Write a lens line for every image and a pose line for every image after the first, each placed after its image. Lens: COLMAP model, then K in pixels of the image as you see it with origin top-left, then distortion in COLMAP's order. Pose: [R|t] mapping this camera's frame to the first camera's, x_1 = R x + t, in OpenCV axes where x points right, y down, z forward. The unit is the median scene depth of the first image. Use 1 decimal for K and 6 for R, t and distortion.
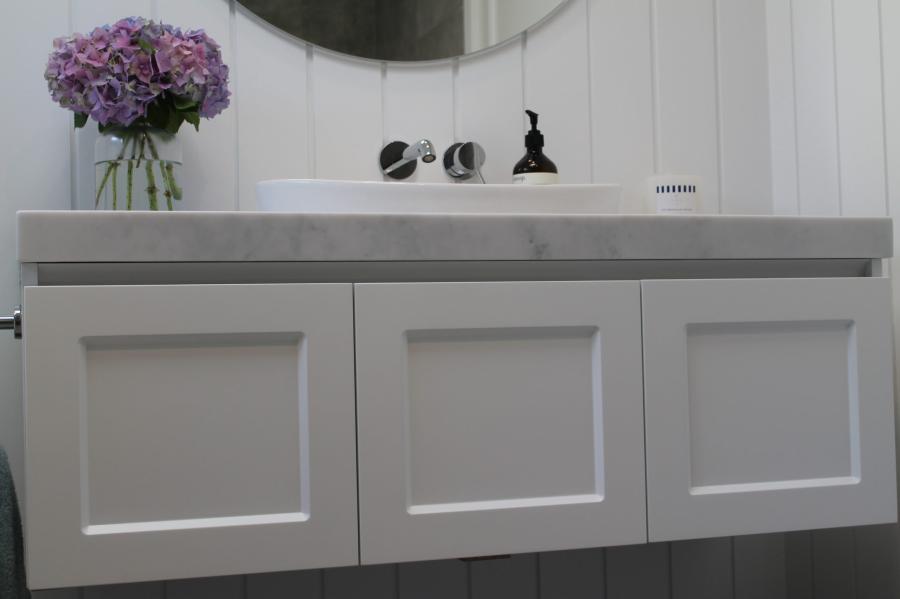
lens RADIAL K [[1302.7, 0, 446.7], [0, 1302.7, 298.9], [0, 0, 1]] dist [-0.049536, 0.066362]
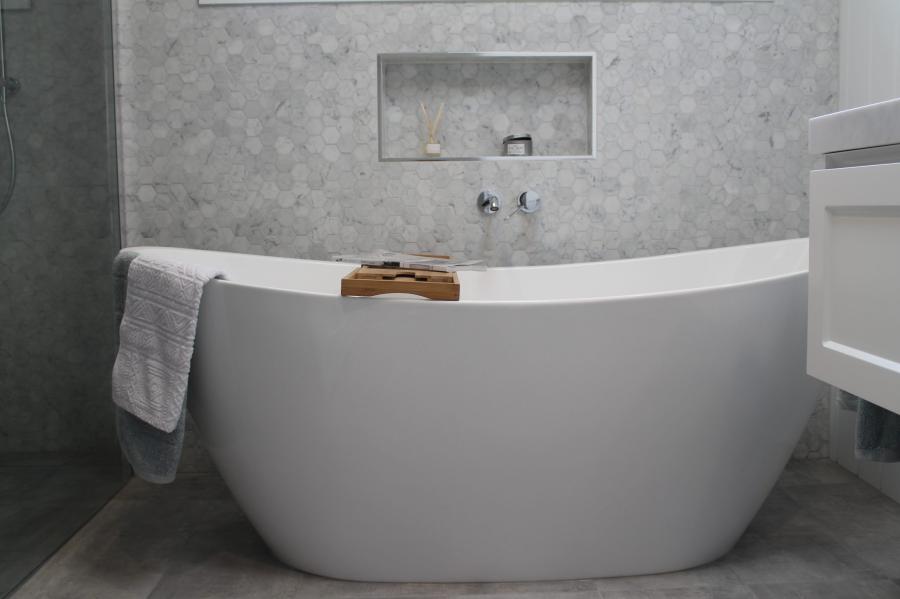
lens RADIAL K [[897.6, 0, 450.8], [0, 897.6, 301.2], [0, 0, 1]] dist [-0.143042, 0.164495]
pose [[-0.279681, 0.129416, -0.951331, 0.619005], [0.054098, 0.991423, 0.118966, -0.002466], [0.958568, -0.018193, -0.284284, 0.731021]]
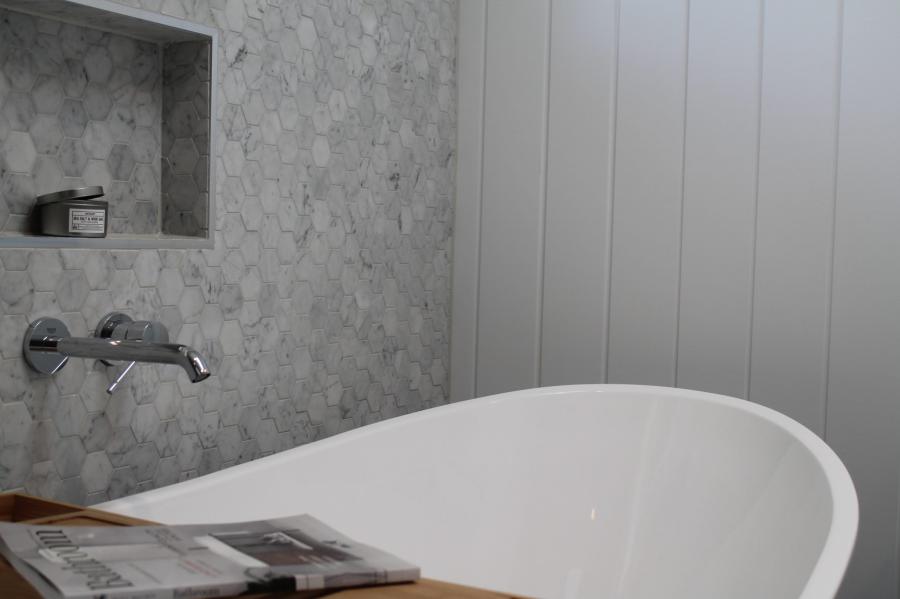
lens RADIAL K [[1210.1, 0, 450.0], [0, 1210.1, 299.5], [0, 0, 1]] dist [-0.081452, 0.143496]
pose [[0.698213, 0.081180, -0.711273, 0.010890], [-0.021188, 0.995458, 0.092816, -0.091488], [0.715577, -0.049735, 0.696761, 0.061400]]
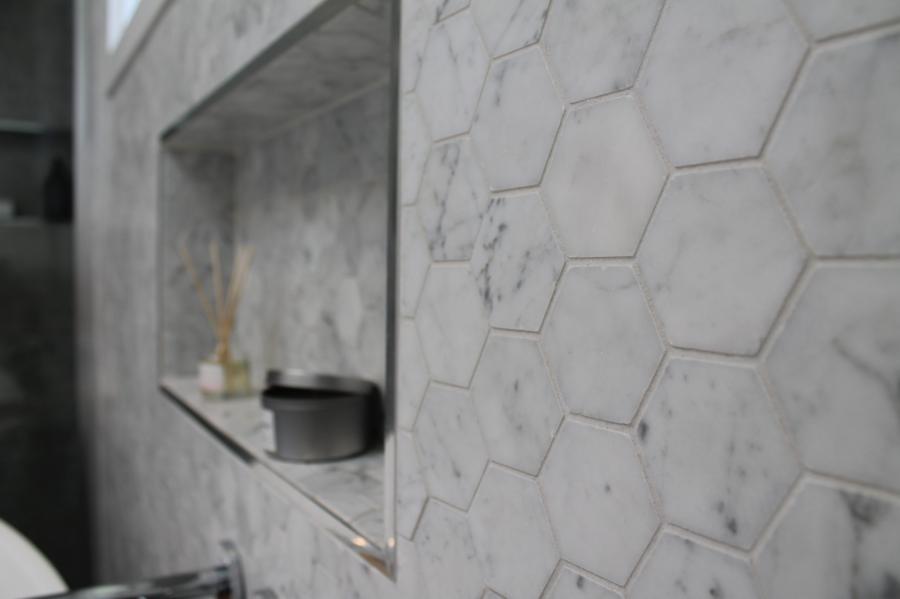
lens RADIAL K [[742.6, 0, 449.8], [0, 742.6, 299.1], [0, 0, 1]] dist [-0.167033, 0.124269]
pose [[-0.968124, 0.037729, -0.247613, -0.722870], [0.033628, 0.999219, 0.020772, -0.118241], [0.248204, 0.011784, -0.968636, 0.745691]]
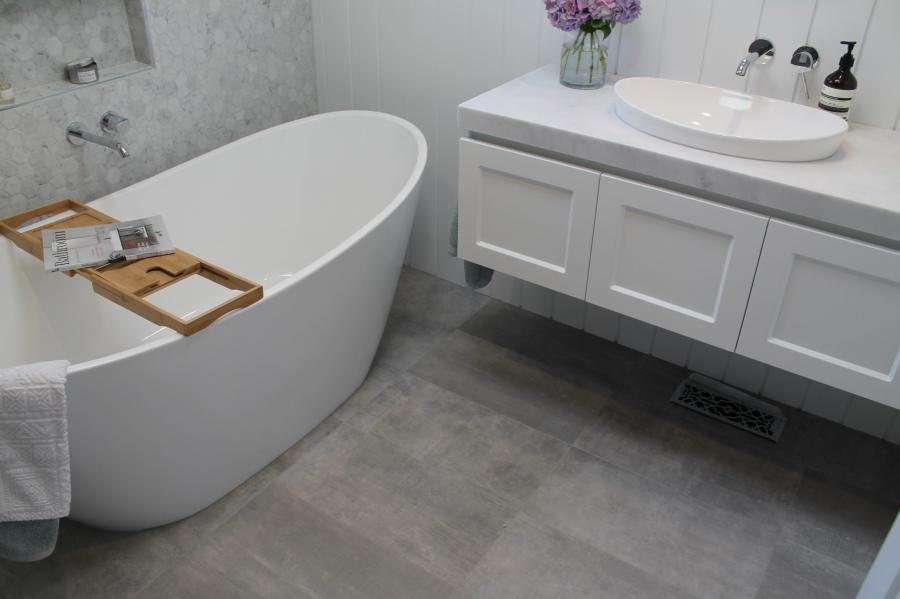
lens RADIAL K [[758.3, 0, 448.0], [0, 758.3, 305.0], [0, 0, 1]] dist [-0.169034, 0.143095]
pose [[0.614934, 0.454644, -0.644325, 0.510380], [-0.003071, 0.818446, 0.574576, -0.423980], [0.788572, -0.351348, 0.504686, 0.192453]]
